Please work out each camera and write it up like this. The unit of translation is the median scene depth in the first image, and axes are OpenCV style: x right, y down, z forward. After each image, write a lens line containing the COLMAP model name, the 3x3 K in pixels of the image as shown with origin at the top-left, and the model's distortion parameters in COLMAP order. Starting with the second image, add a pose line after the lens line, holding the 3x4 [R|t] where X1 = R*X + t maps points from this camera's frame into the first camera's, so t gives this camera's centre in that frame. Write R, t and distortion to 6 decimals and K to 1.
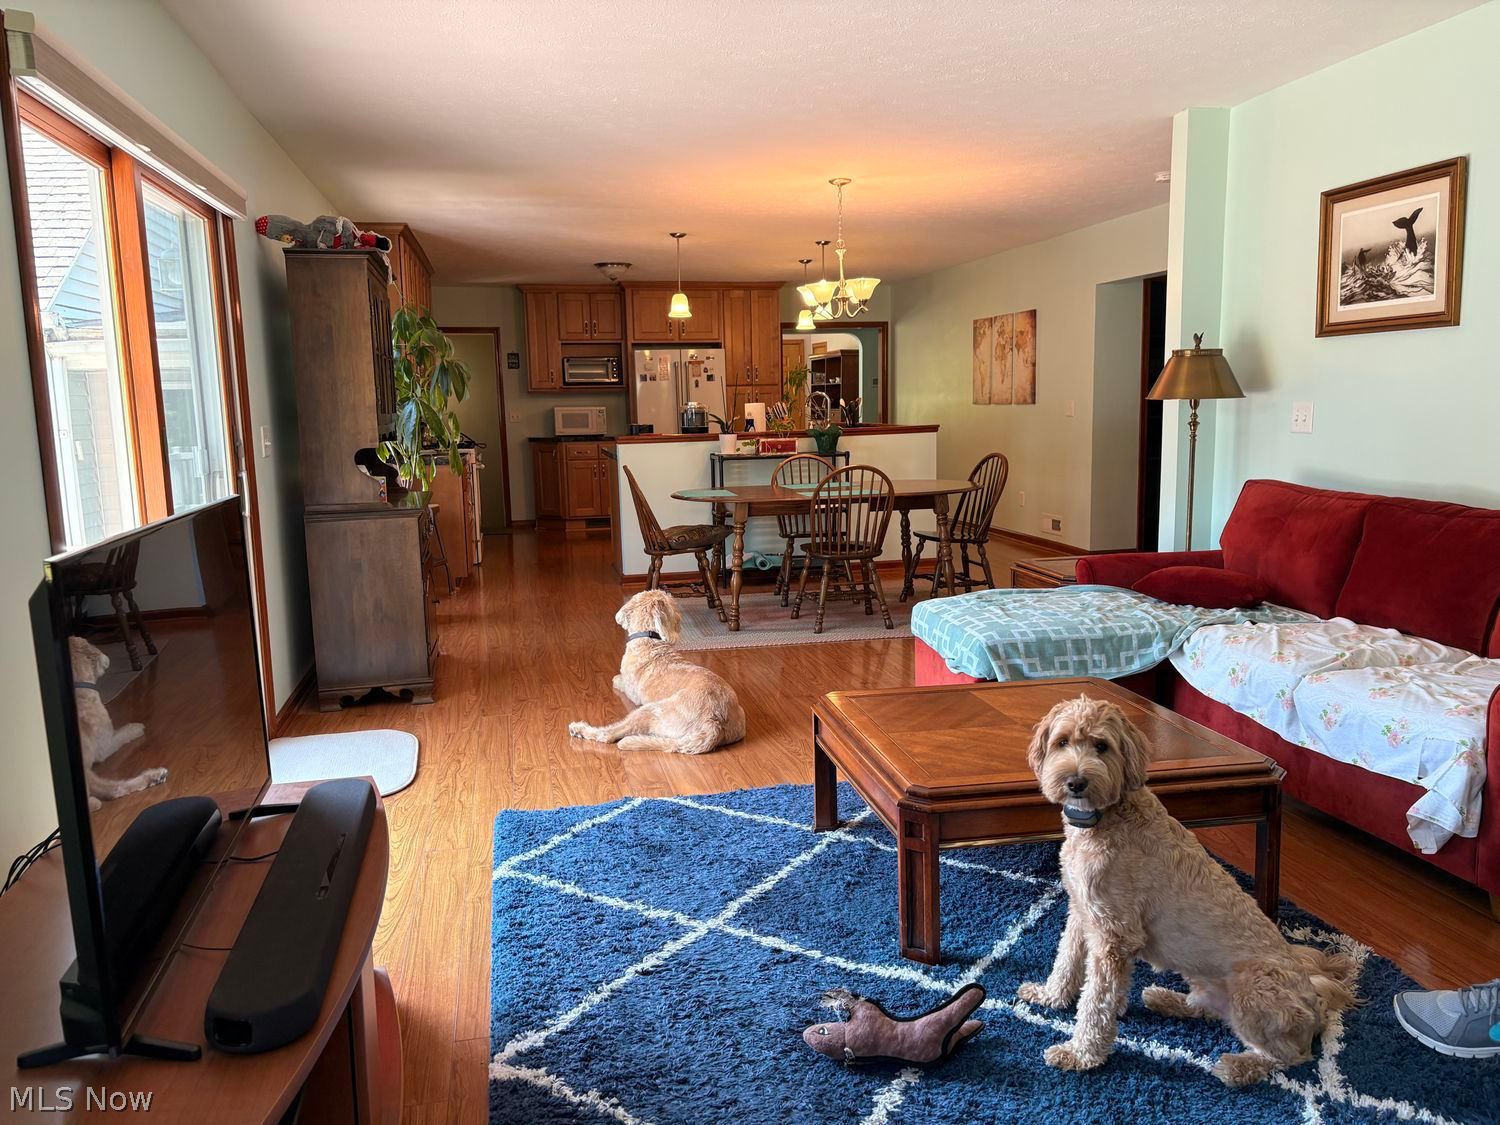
lens RADIAL K [[1147.8, 0, 750.3], [0, 1147.8, 567.2], [0, 0, 1]] dist [0.094745, -0.001341]
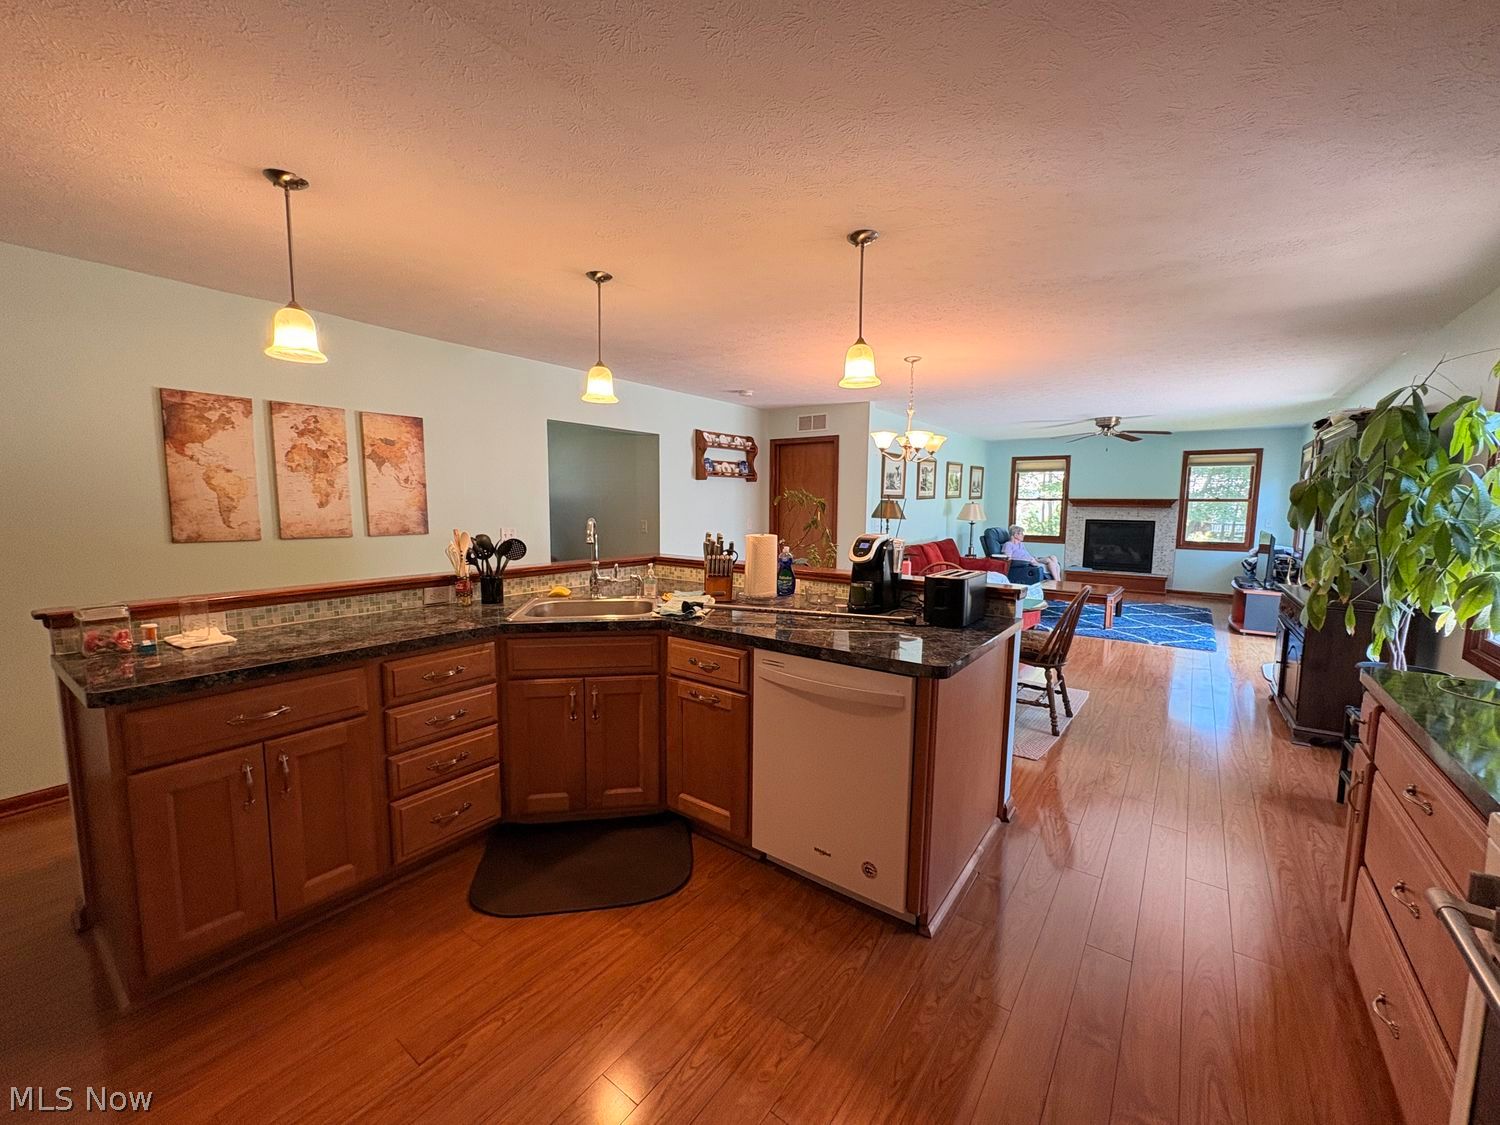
lens RADIAL K [[598.7, 0, 750.6], [0, 598.7, 562.8], [0, 0, 1]] dist [0.000518, 0.000004]
pose [[-0.661252, -0.057595, 0.747950, -0.178060], [0.117478, 0.976796, 0.179078, -0.137681], [-0.740908, 0.206283, -0.639142, 0.897075]]
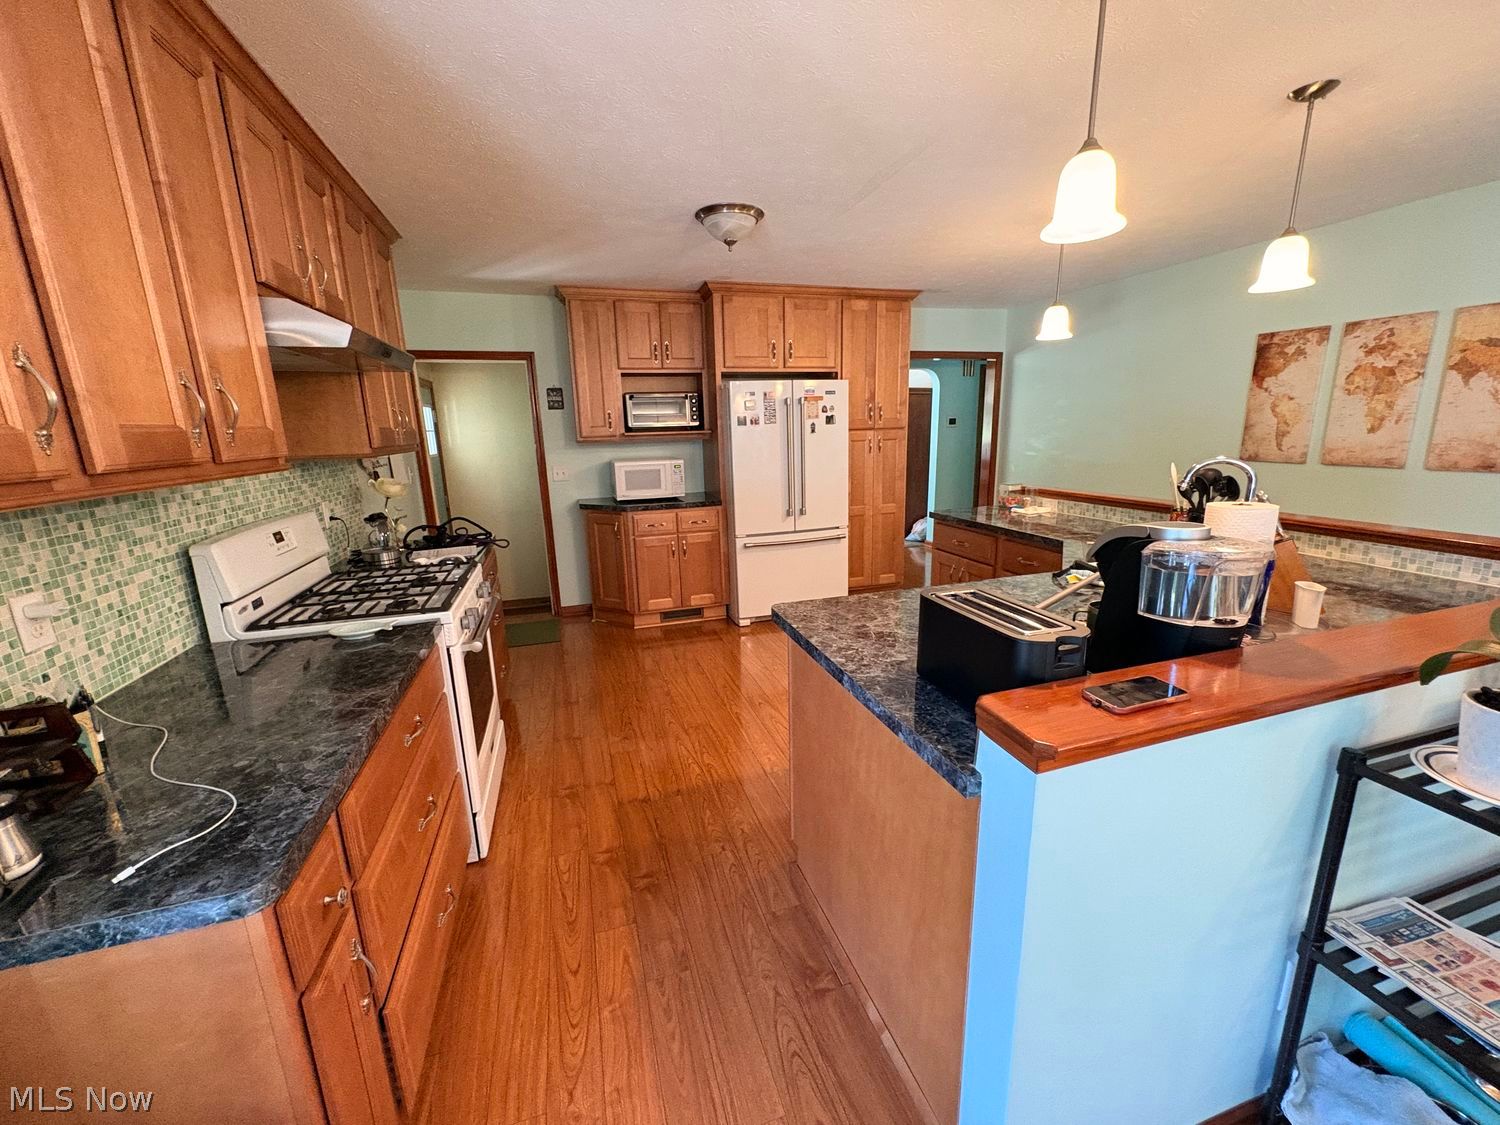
lens RADIAL K [[598.7, 0, 750.6], [0, 598.7, 562.8], [0, 0, 1]] dist [0.000518, 0.000004]
pose [[0.996017, -0.023432, 0.086031, -0.118014], [0.016505, 0.996629, 0.080364, -0.104083], [-0.087624, -0.078624, 0.993046, 0.610265]]
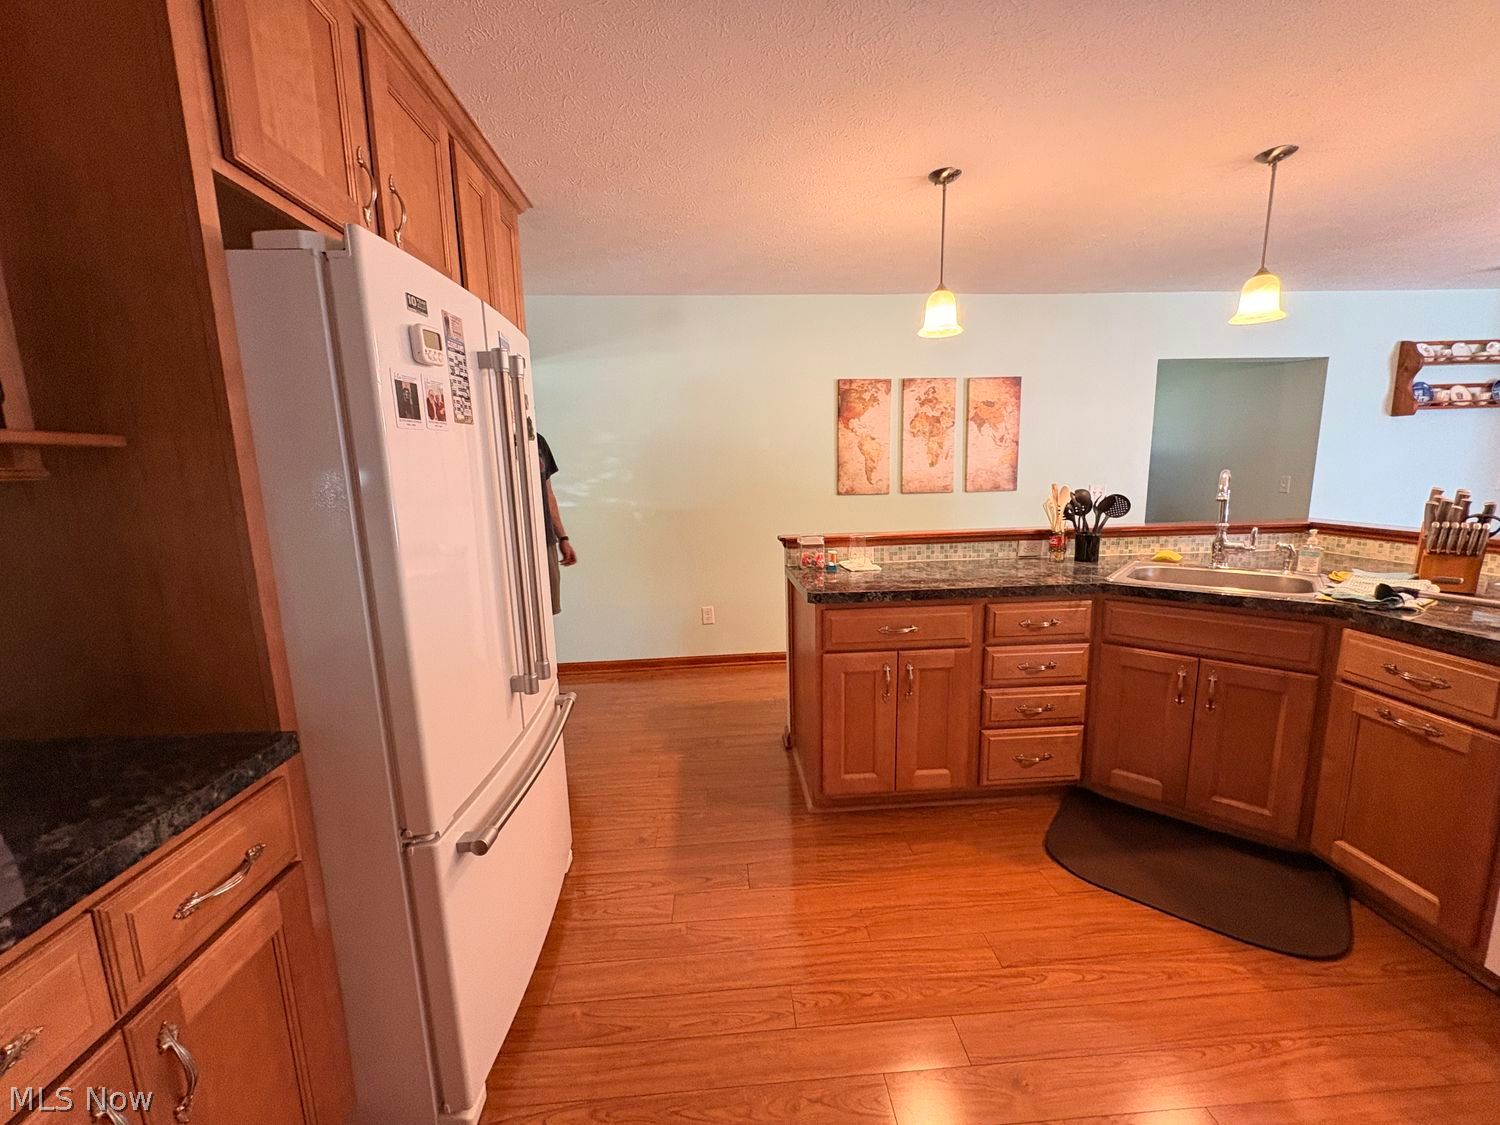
lens RADIAL K [[598.7, 0, 750.6], [0, 598.7, 562.8], [0, 0, 1]] dist [0.000518, 0.000004]
pose [[0.153331, -0.135291, 0.978870, -0.175931], [0.163879, 0.980348, 0.109825, -0.136925], [-0.974491, 0.143576, 0.172490, 0.909767]]
